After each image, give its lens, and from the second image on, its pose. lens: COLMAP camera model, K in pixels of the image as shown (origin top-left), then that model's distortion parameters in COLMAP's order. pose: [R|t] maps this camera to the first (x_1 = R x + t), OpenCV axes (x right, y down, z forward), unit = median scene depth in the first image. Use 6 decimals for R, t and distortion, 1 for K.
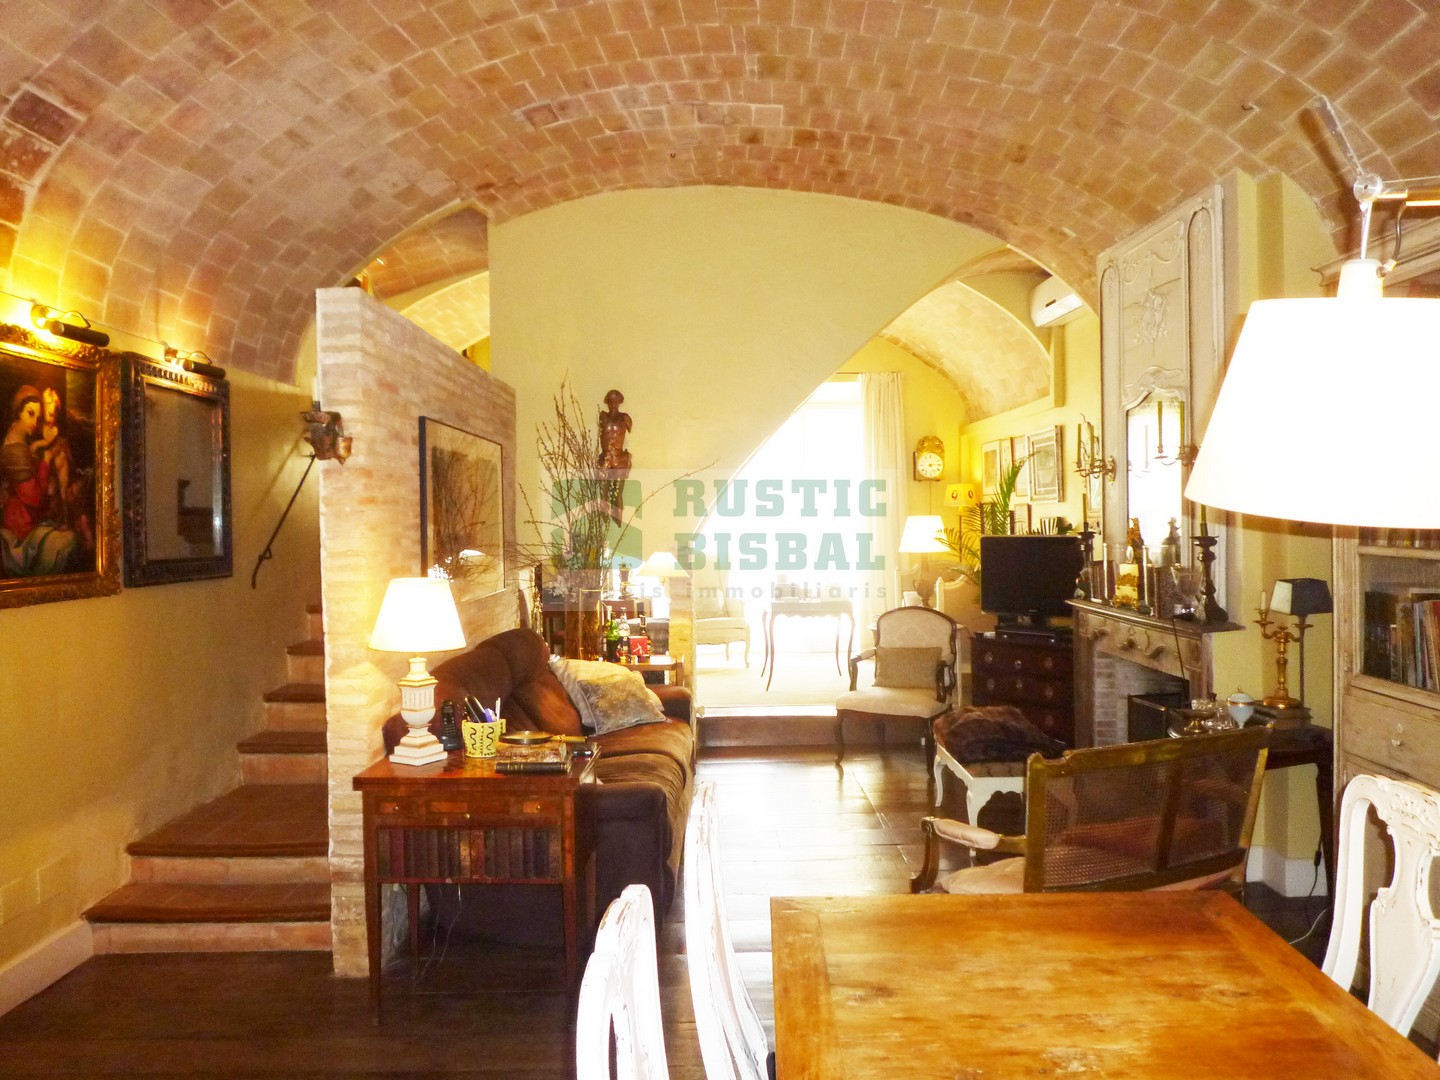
lens RADIAL K [[1084.5, 0, 716.2], [0, 1084.5, 539.0], [0, 0, 1]] dist [0.000817, -0.036727]
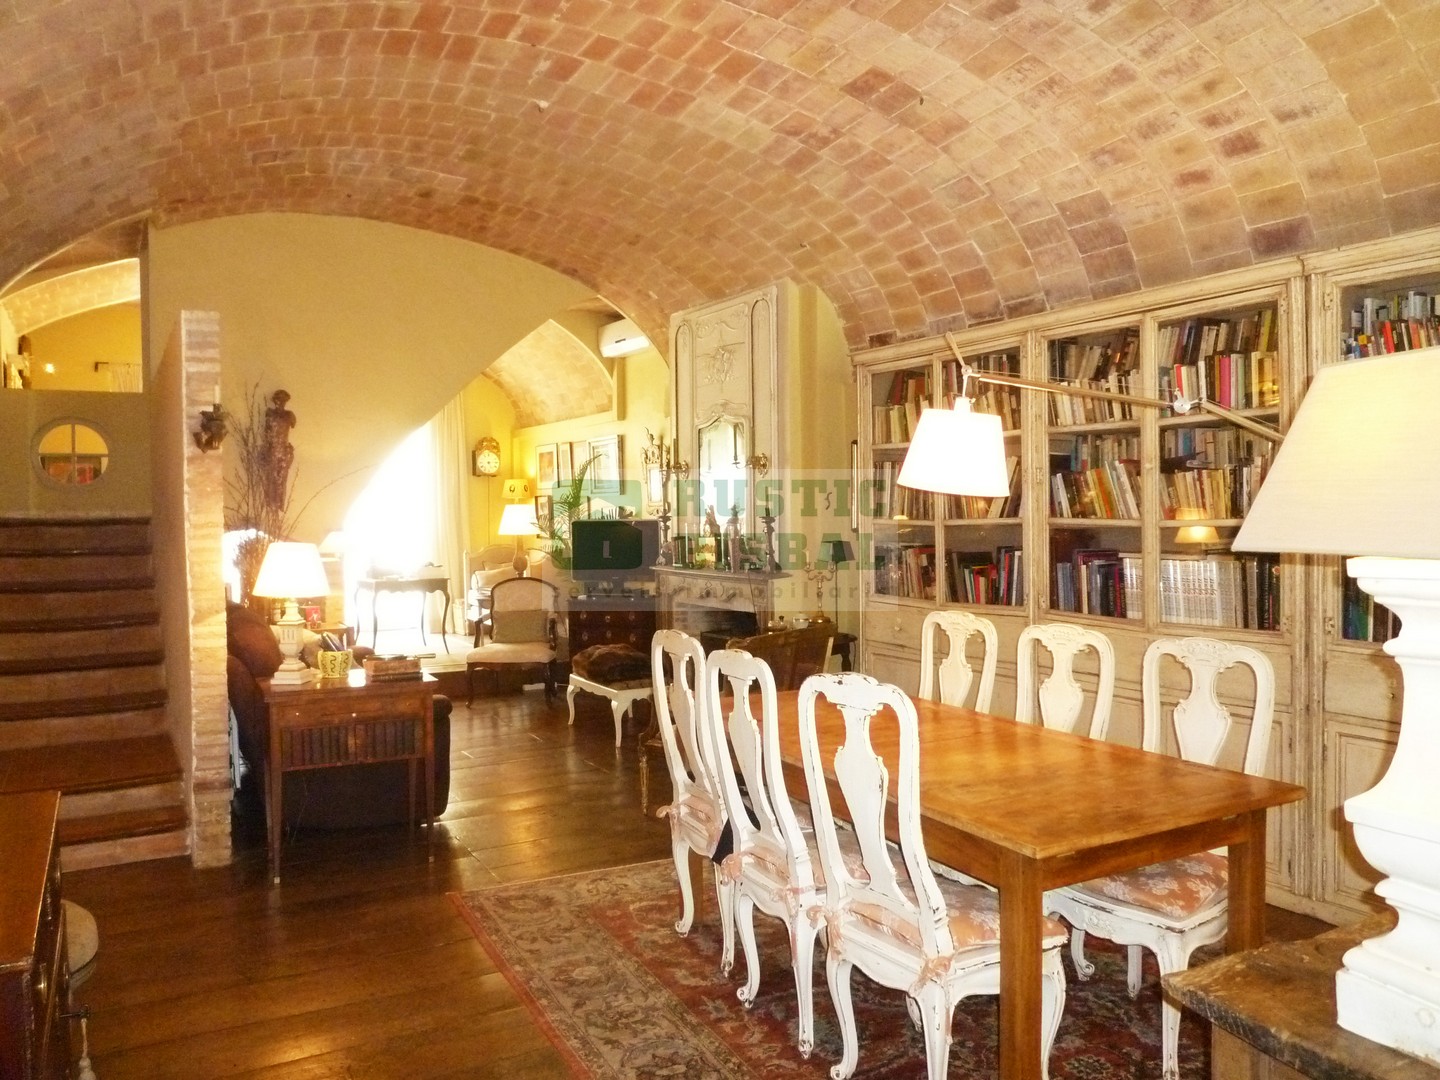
lens RADIAL K [[1084.5, 0, 721.1], [0, 1084.5, 534.6], [0, 0, 1]] dist [0.000817, -0.036727]
pose [[0.872183, -0.005119, 0.489152, -0.294201], [0.005491, 0.999985, 0.000675, 0.018016], [-0.489148, 0.002097, 0.872198, -0.248881]]
